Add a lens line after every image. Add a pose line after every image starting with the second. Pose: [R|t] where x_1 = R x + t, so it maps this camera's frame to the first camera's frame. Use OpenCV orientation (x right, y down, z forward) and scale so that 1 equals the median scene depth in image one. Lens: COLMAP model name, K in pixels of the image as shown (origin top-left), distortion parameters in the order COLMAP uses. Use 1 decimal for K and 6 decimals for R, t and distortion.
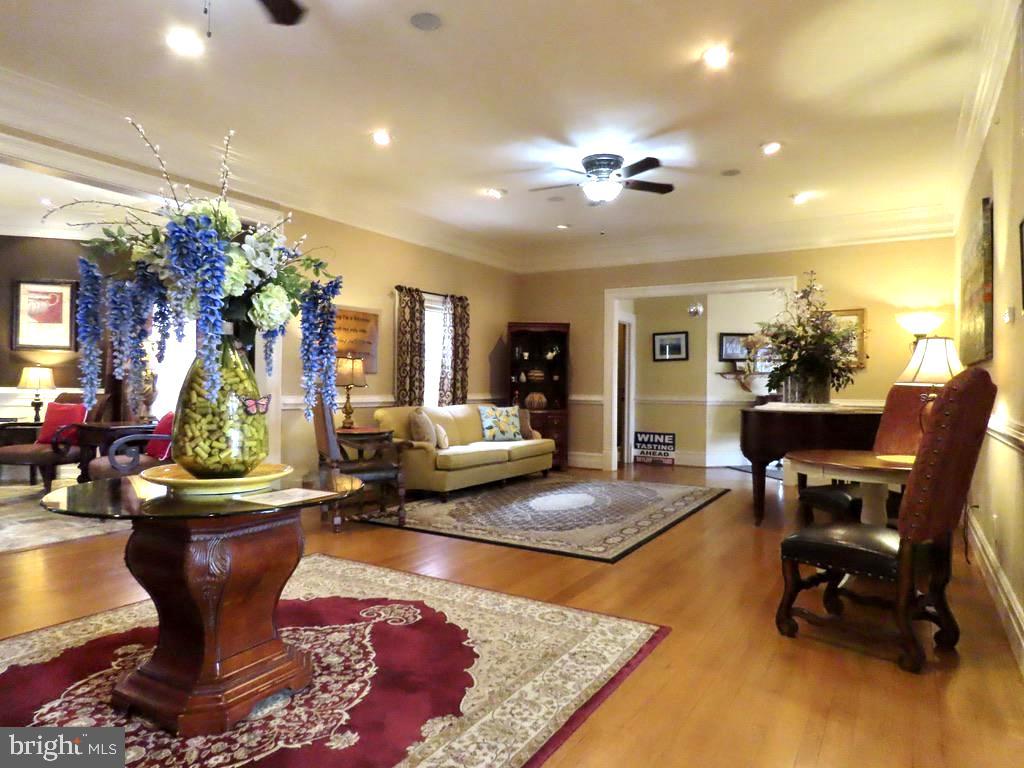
lens RADIAL K [[653.3, 0, 515.1], [0, 653.3, 382.5], [0, 0, 1]] dist [-0.000802, 0.002933]
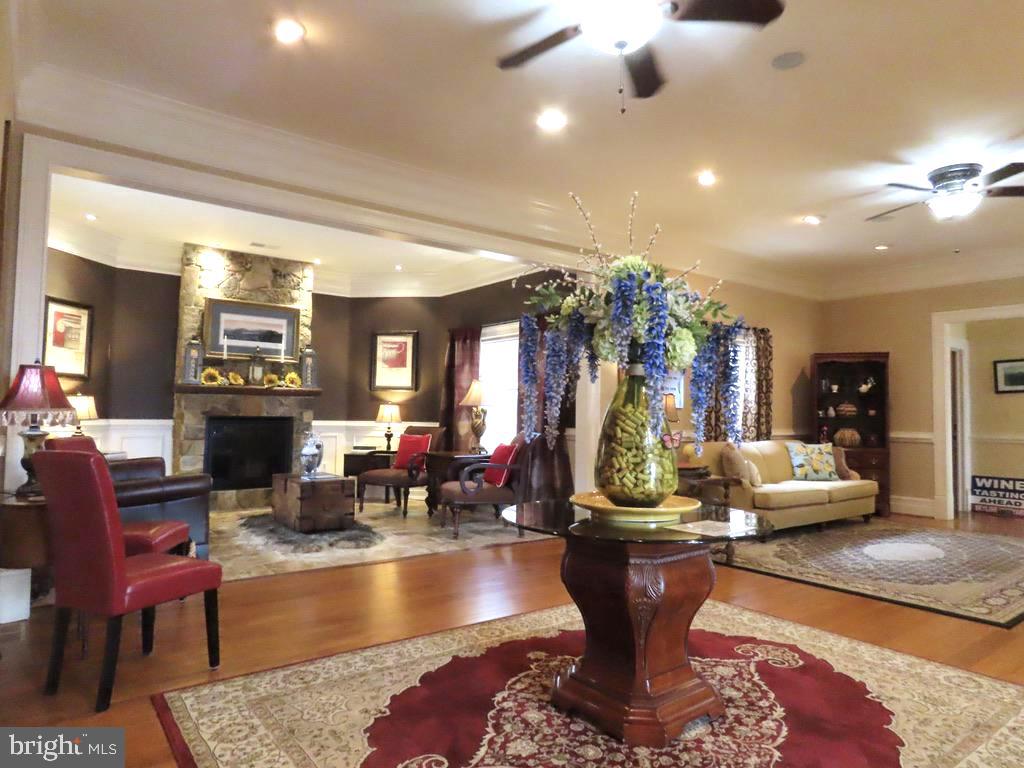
lens RADIAL K [[653.3, 0, 515.2], [0, 653.3, 384.9], [0, 0, 1]] dist [-0.000802, 0.002933]
pose [[0.931223, -0.016435, -0.364080, -0.155111], [-0.001322, 0.998824, -0.048471, -0.002718], [0.364448, 0.045619, 0.930106, -0.062869]]
